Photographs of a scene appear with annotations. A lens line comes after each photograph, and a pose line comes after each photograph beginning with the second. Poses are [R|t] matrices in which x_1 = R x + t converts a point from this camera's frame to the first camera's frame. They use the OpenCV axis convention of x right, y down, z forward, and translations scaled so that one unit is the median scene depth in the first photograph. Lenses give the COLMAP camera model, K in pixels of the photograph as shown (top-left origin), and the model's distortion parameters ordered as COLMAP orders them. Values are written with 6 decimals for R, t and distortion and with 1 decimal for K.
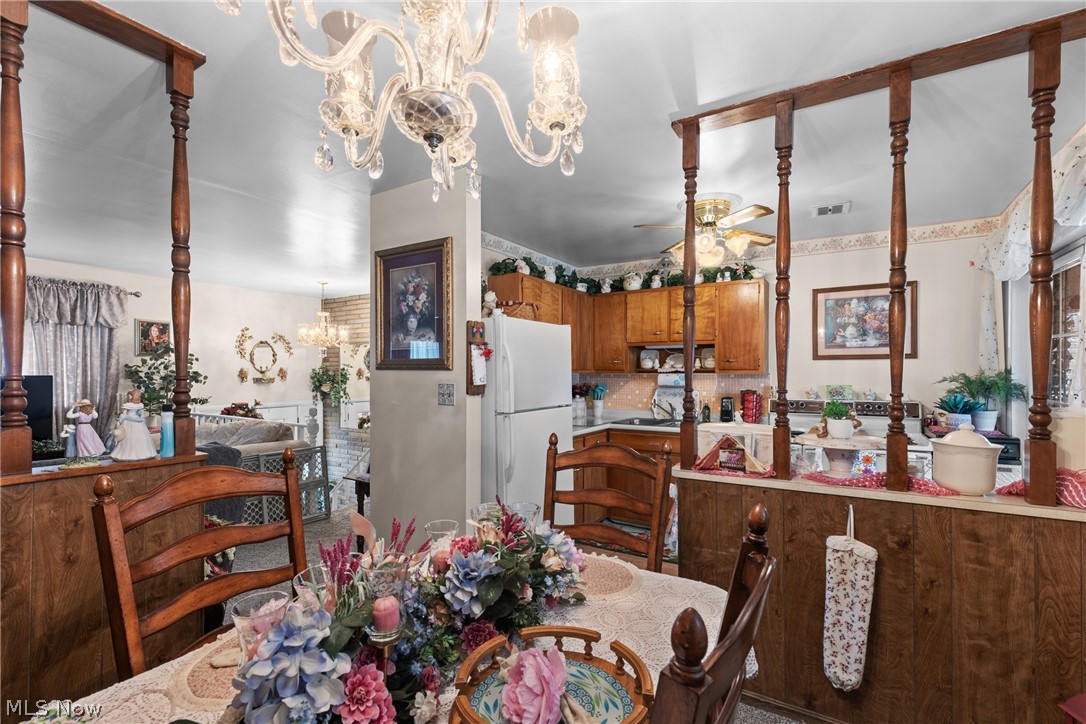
lens RADIAL K [[481.3, 0, 538.8], [0, 481.3, 374.1], [0, 0, 1]] dist [-0.000664, -0.000468]
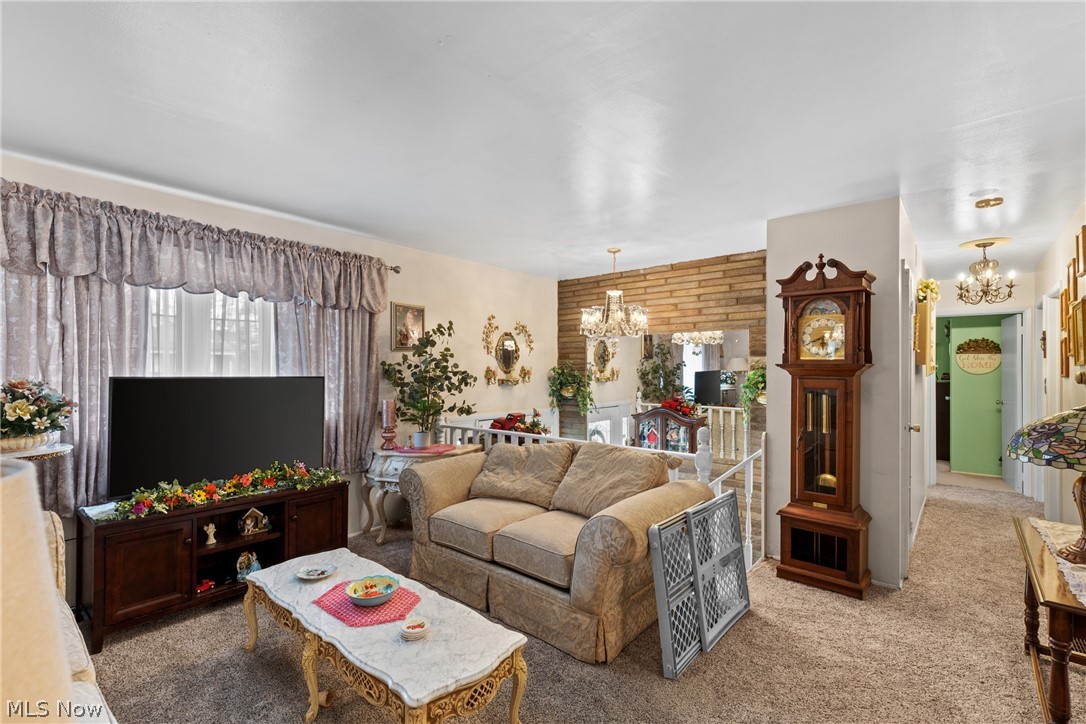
lens RADIAL K [[481.3, 0, 538.8], [0, 481.3, 374.1], [0, 0, 1]] dist [-0.000664, -0.000468]
pose [[0.989448, 0.000462, -0.144886, -0.563736], [-0.000505, 1.000000, -0.000256, -0.000453], [0.144886, 0.000326, 0.989448, 0.314372]]
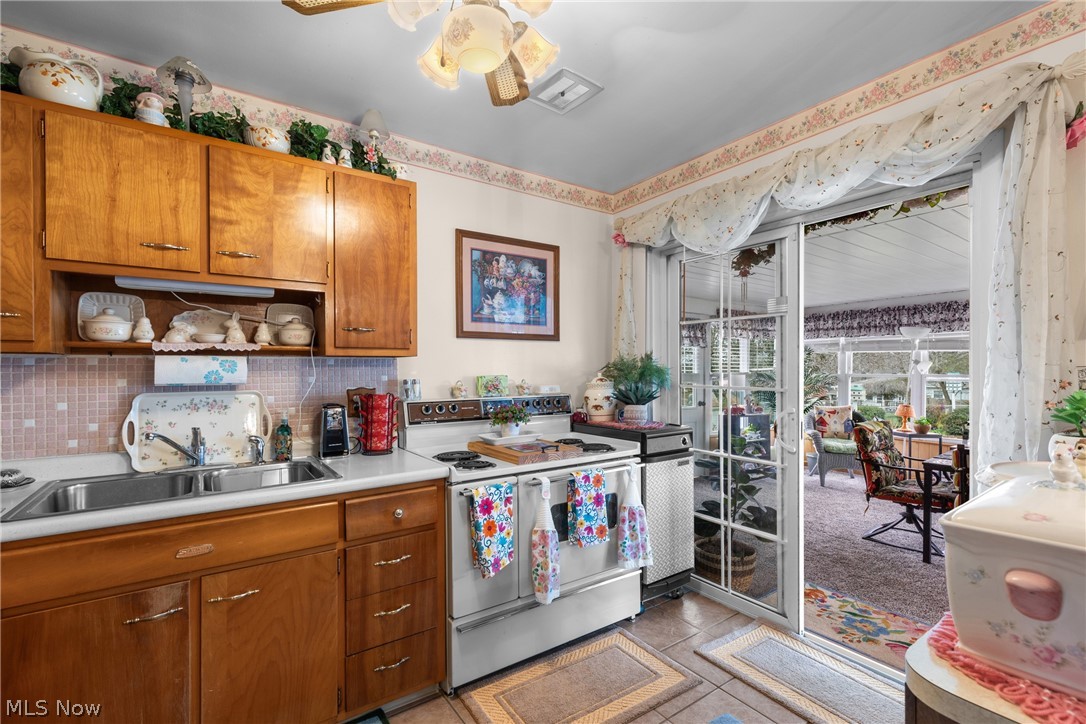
lens RADIAL K [[481.3, 0, 538.8], [0, 481.3, 374.1], [0, 0, 1]] dist [-0.000664, -0.000468]
pose [[0.381204, -0.011401, 0.924421, 0.007792], [0.006649, 0.999932, 0.009590, 0.010883], [-0.924467, 0.002491, 0.381254, 0.501026]]
